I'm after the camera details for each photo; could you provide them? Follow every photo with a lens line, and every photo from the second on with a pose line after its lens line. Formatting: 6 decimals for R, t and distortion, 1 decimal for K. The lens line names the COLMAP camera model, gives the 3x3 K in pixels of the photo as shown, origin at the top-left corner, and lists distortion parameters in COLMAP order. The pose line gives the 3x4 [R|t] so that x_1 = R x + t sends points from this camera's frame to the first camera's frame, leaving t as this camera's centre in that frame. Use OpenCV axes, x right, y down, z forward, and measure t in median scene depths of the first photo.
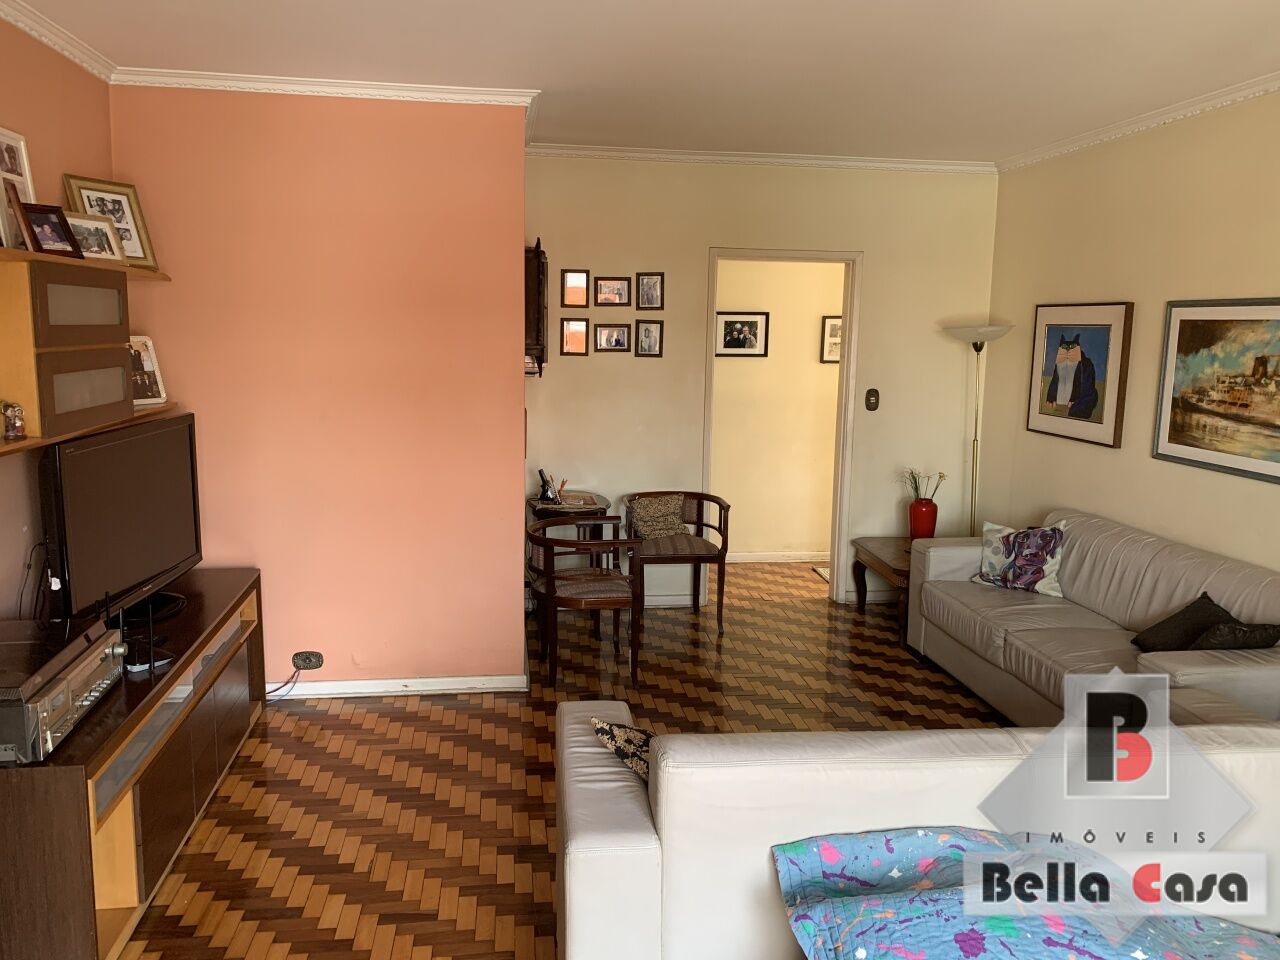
lens RADIAL K [[983.8, 0, 626.0], [0, 983.8, 451.5], [0, 0, 1]] dist [0.034666, -0.037185]
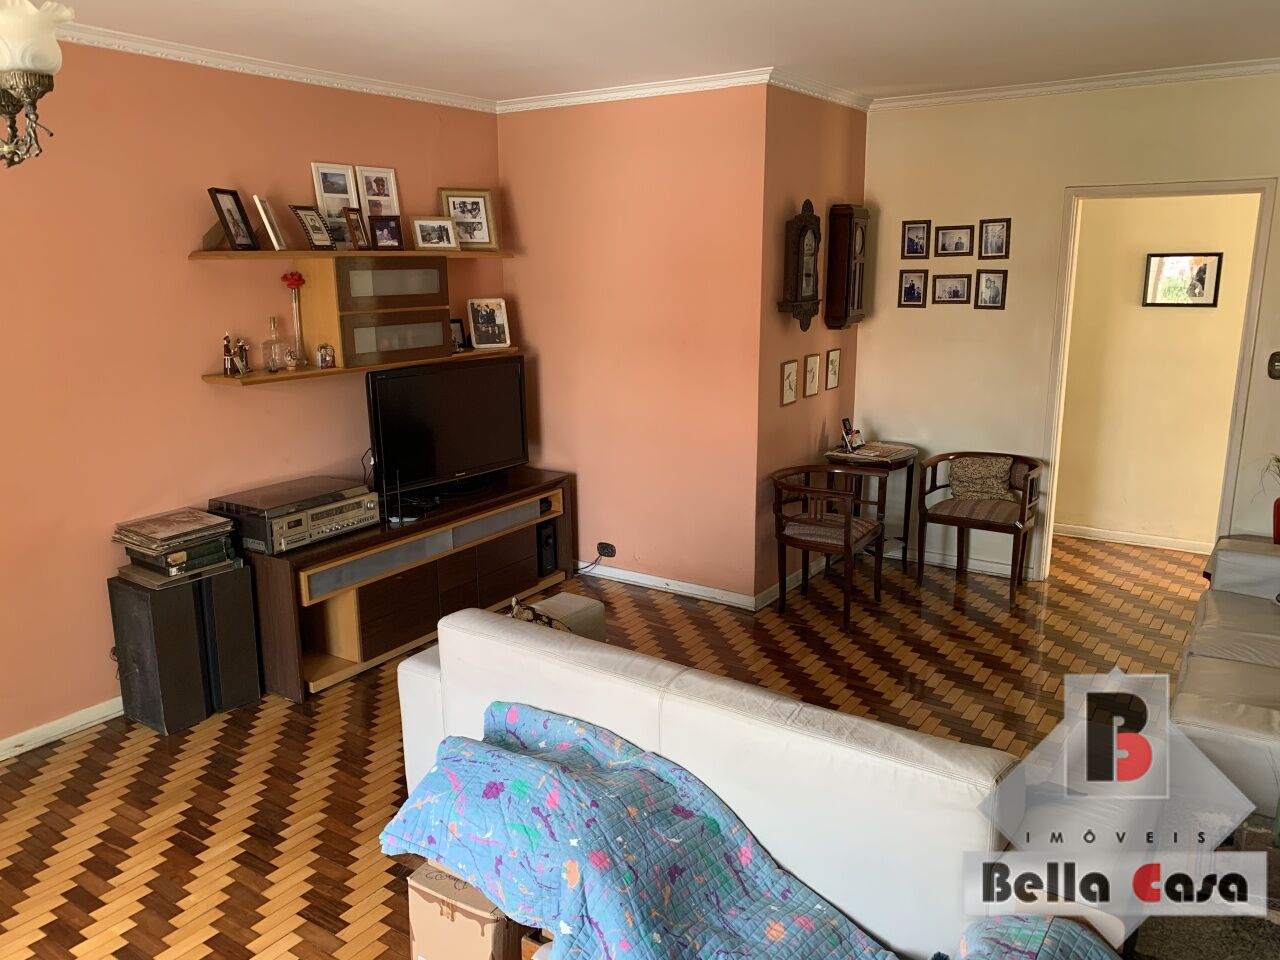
lens RADIAL K [[983.8, 0, 633.8], [0, 983.8, 483.6], [0, 0, 1]] dist [0.034666, -0.037185]
pose [[0.733398, 0.122570, -0.668658, 0.556018], [-0.058842, 0.991365, 0.117186, -0.027807], [0.677248, -0.046598, 0.734278, 0.082308]]
